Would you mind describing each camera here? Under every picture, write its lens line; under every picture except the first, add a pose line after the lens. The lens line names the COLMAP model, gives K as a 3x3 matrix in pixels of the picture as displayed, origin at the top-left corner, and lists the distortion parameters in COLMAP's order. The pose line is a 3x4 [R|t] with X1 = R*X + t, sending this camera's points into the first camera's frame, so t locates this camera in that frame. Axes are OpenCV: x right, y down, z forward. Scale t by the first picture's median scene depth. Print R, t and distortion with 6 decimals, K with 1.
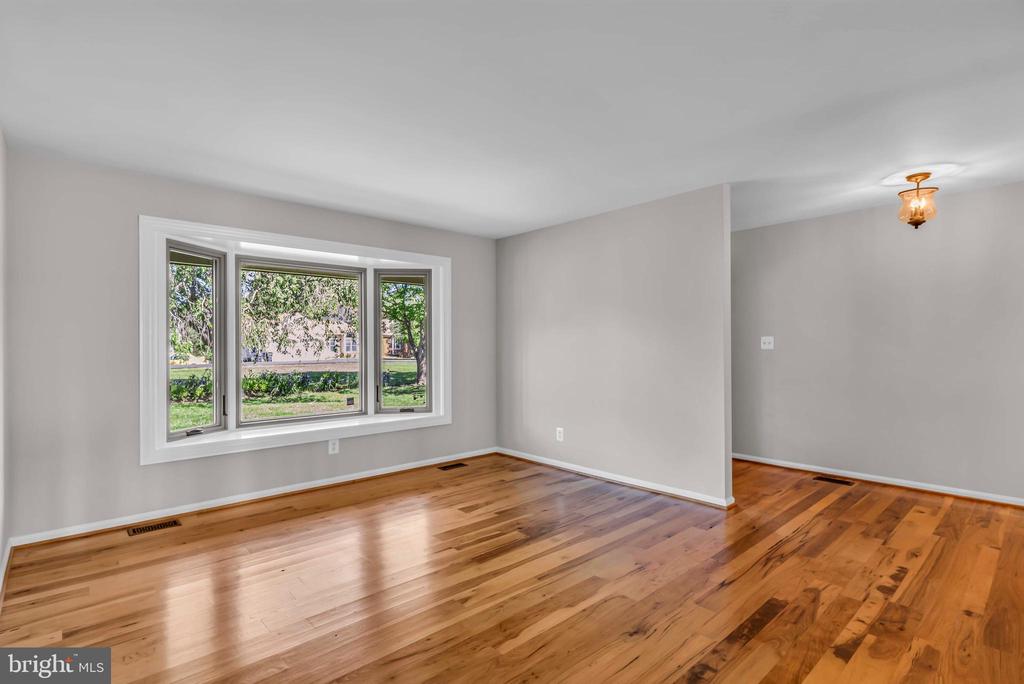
lens RADIAL K [[491.3, 0, 511.1], [0, 491.3, 344.5], [0, 0, 1]] dist [0.000647, -0.000122]
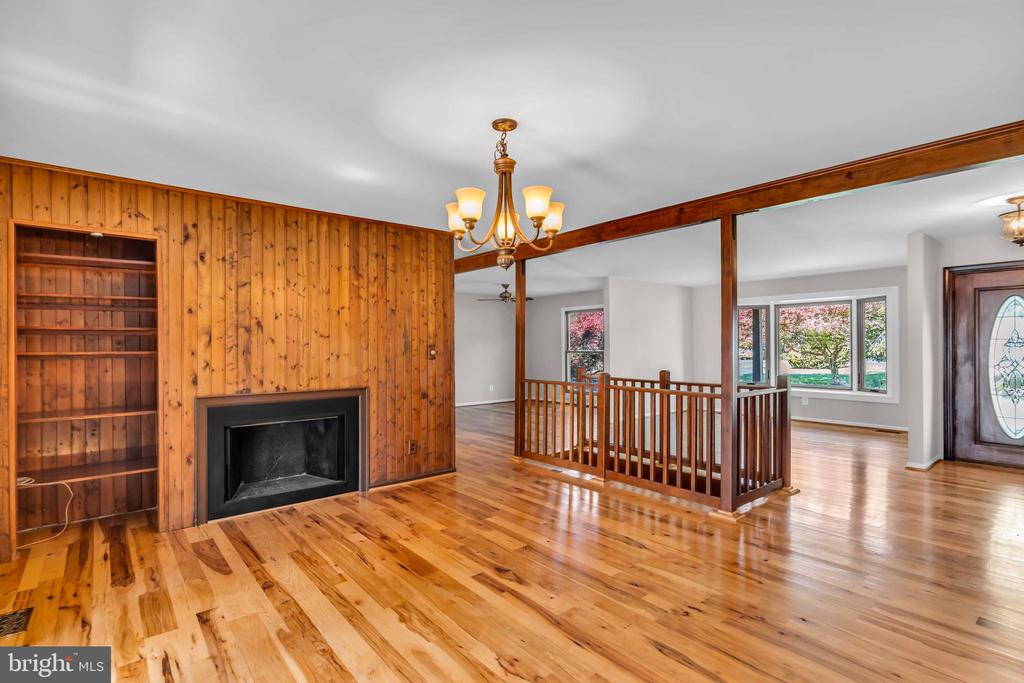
lens RADIAL K [[491.3, 0, 510.1], [0, 491.3, 341.9], [0, 0, 1]] dist [0.000647, -0.000122]
pose [[-0.041429, 0.000653, -0.999141, 1.775170], [0.003951, 0.999992, 0.000490, -0.028448], [0.999134, -0.003928, -0.041431, -0.075677]]
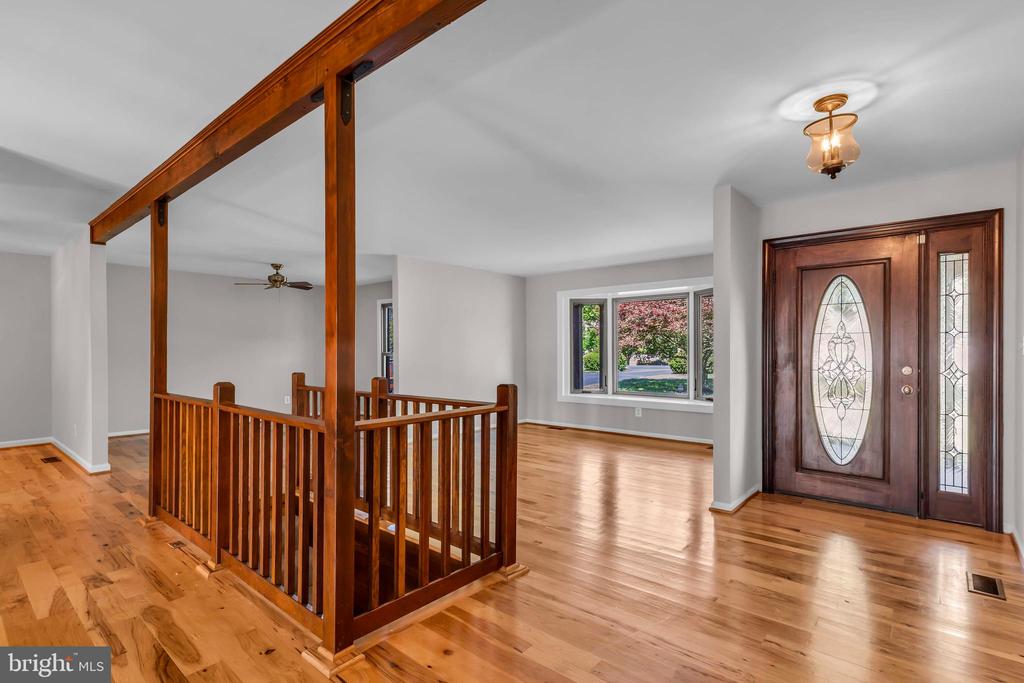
lens RADIAL K [[491.3, 0, 511.8], [0, 491.3, 349.1], [0, 0, 1]] dist [0.000647, -0.000122]
pose [[0.127167, 0.002752, -0.991877, 1.310728], [-0.000877, 0.999996, 0.002662, -0.000407], [0.991881, 0.000531, 0.127169, 0.428384]]
